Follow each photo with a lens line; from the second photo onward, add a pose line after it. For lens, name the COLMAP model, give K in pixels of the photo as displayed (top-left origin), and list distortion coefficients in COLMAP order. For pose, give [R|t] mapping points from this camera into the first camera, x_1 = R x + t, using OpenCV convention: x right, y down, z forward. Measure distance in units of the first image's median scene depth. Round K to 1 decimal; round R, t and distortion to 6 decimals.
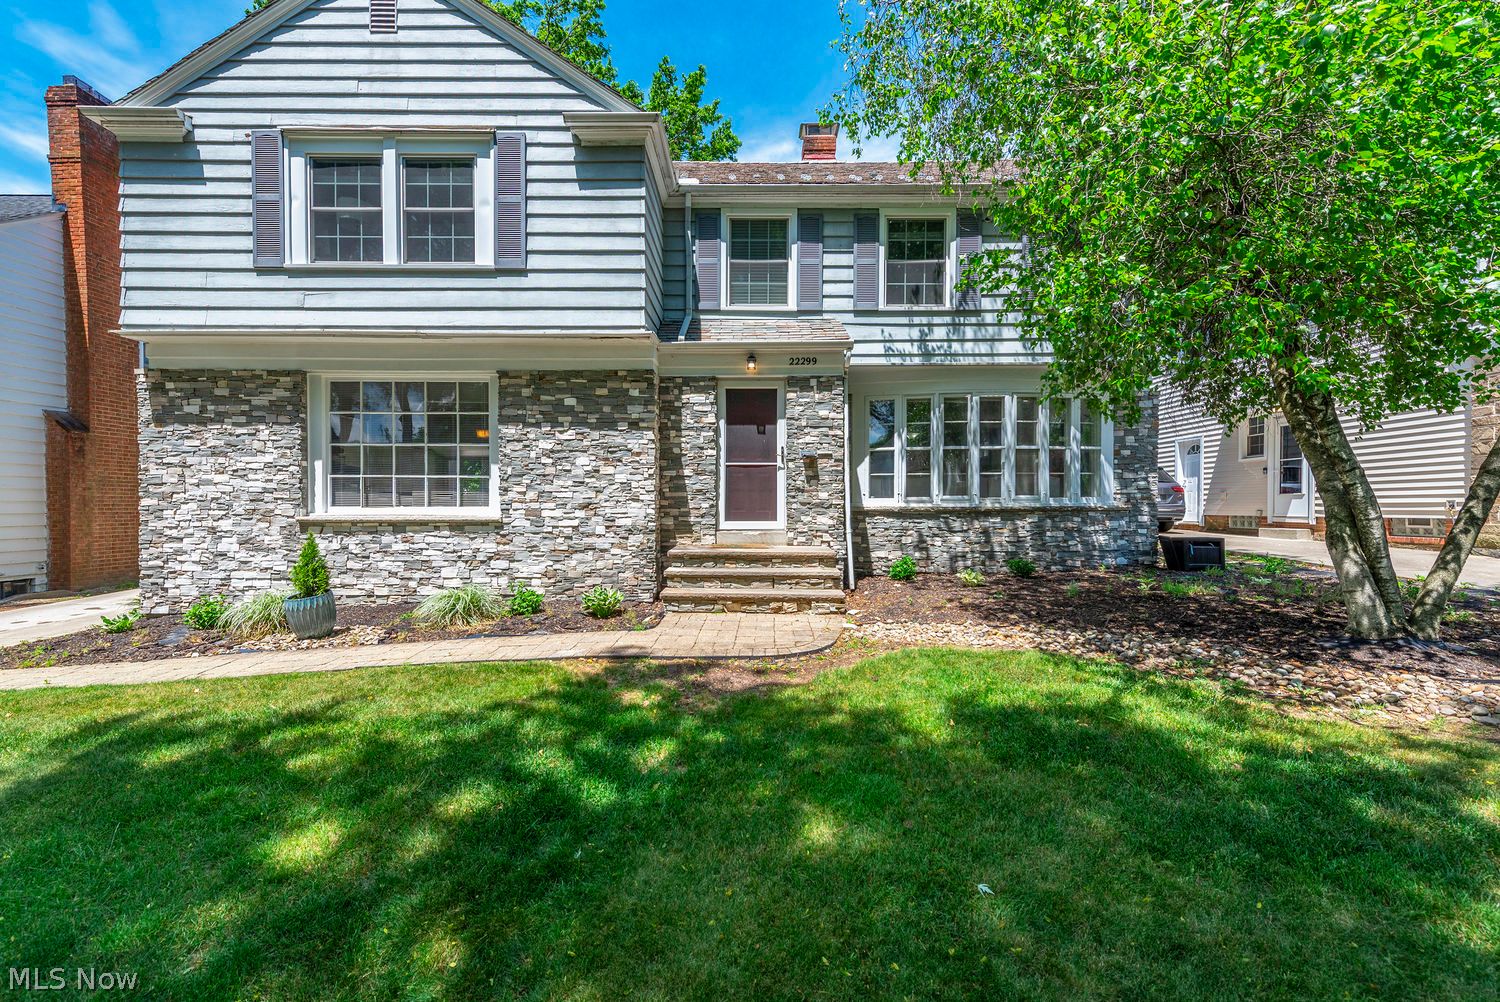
lens RADIAL K [[606.1, 0, 743.5], [0, 606.1, 507.0], [0, 0, 1]] dist [0.008037, -0.002587]
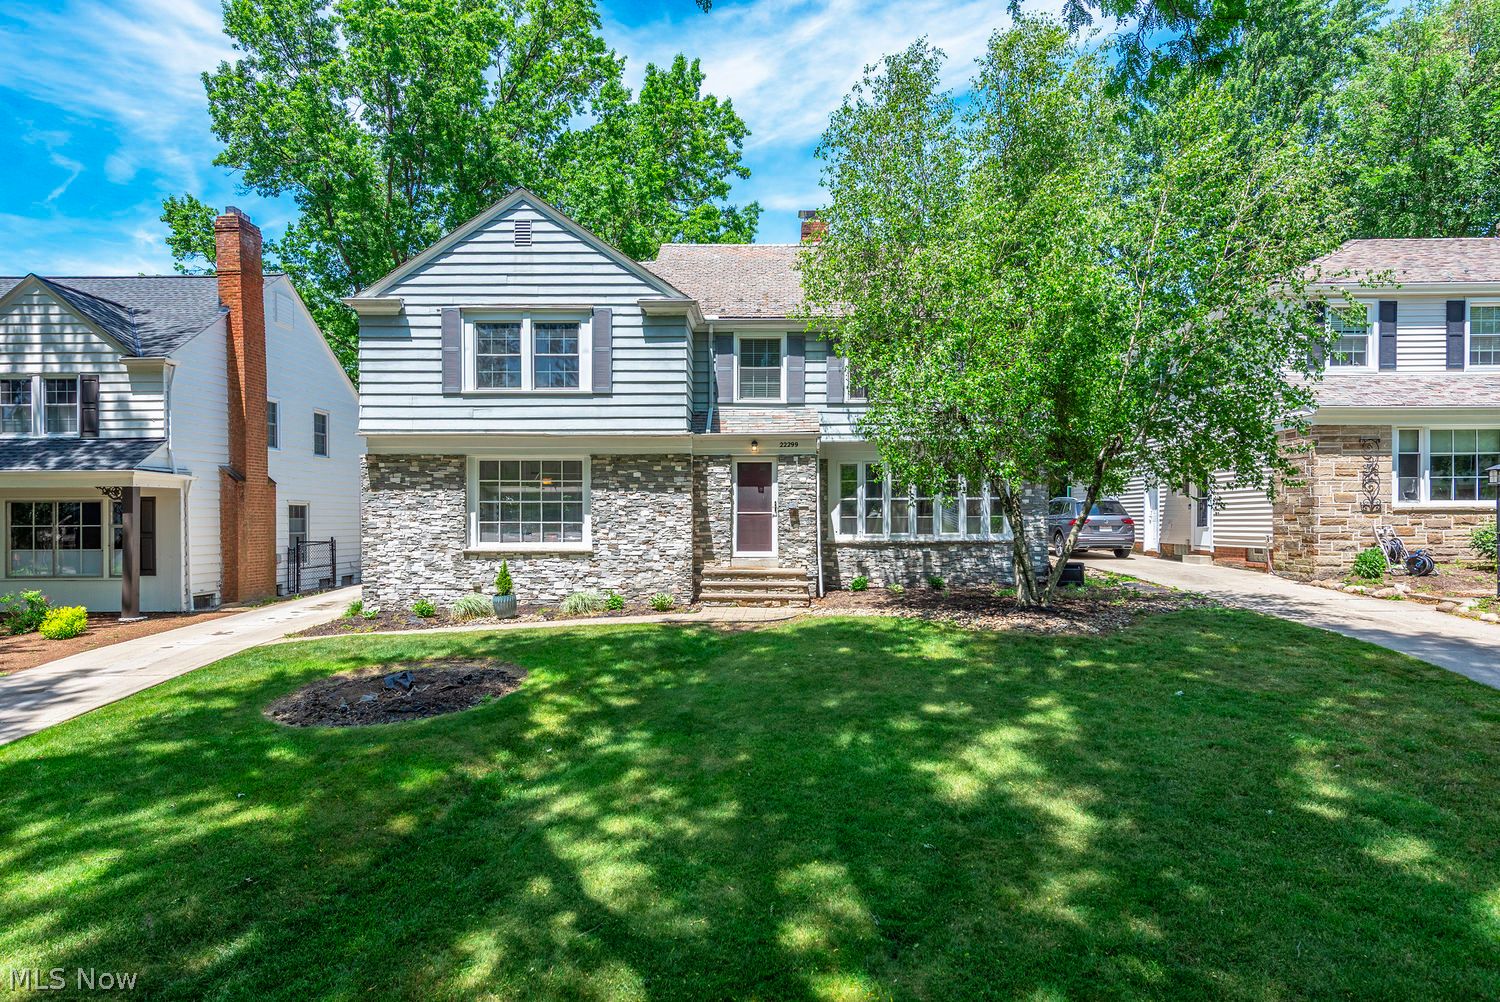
lens RADIAL K [[873.5, 0, 745.4], [0, 873.5, 511.9], [0, 0, 1]] dist [0.005647, -0.000976]
pose [[0.999942, -0.000624, -0.010794, 0.014679], [0.000520, 0.999954, -0.009580, -0.057080], [0.010800, 0.009573, 0.999896, -1.225669]]
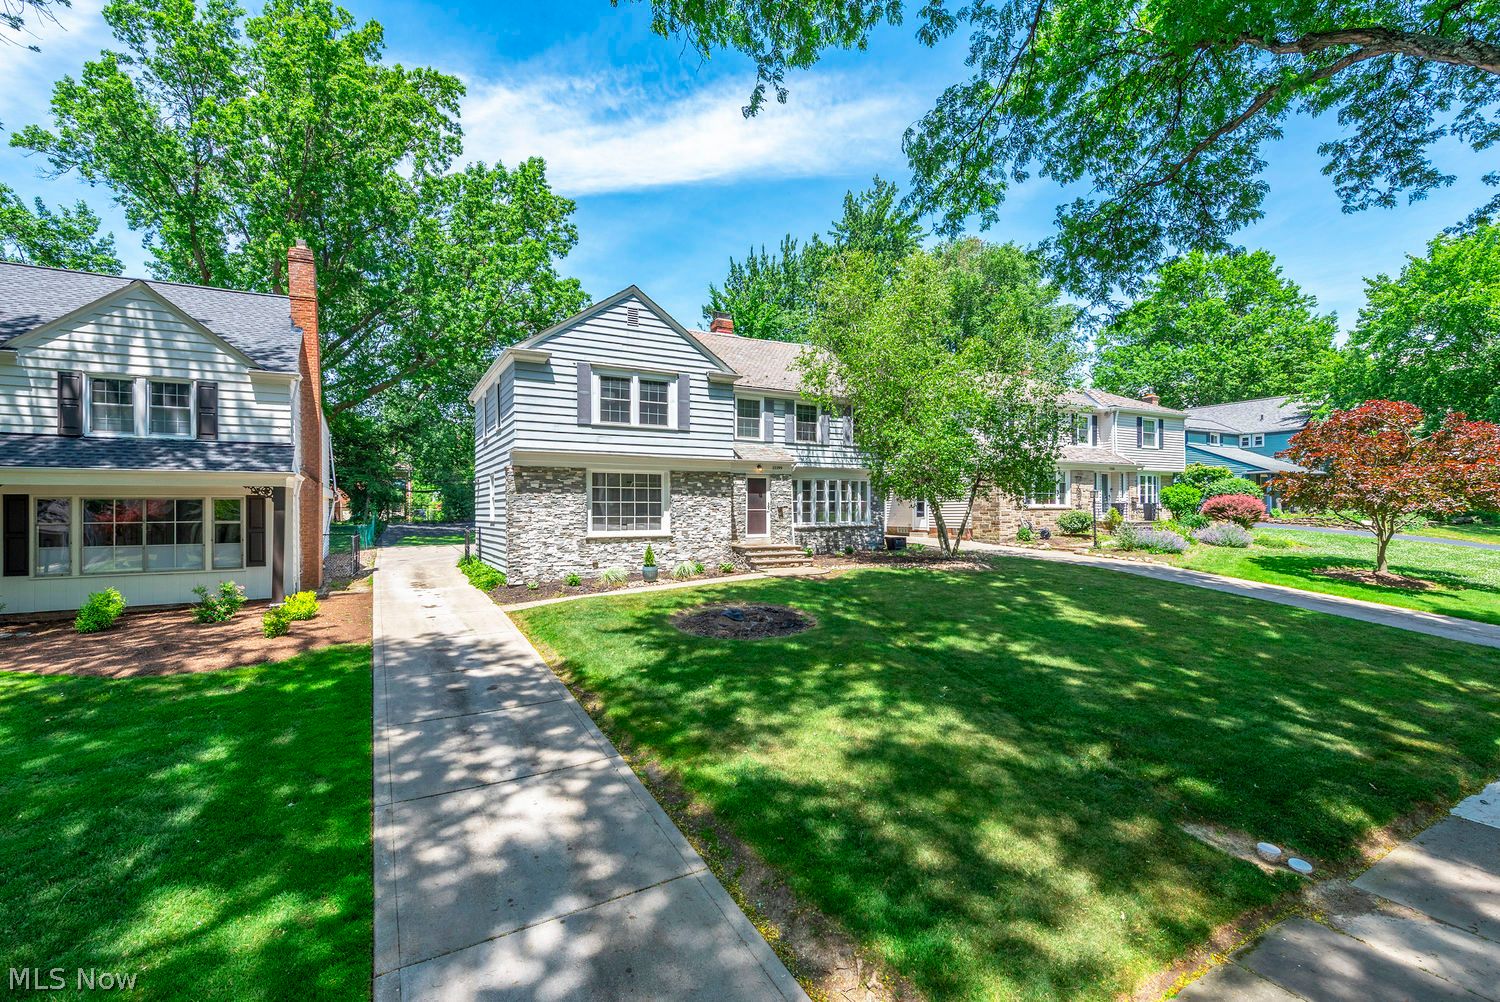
lens RADIAL K [[678.8, 0, 760.0], [0, 678.8, 495.0], [0, 0, 1]] dist [0.008506, -0.003247]
pose [[0.867503, 0.010387, 0.497323, -1.391217], [0.003649, 0.999622, -0.027243, -0.061488], [-0.497418, 0.025448, 0.867138, -1.400775]]
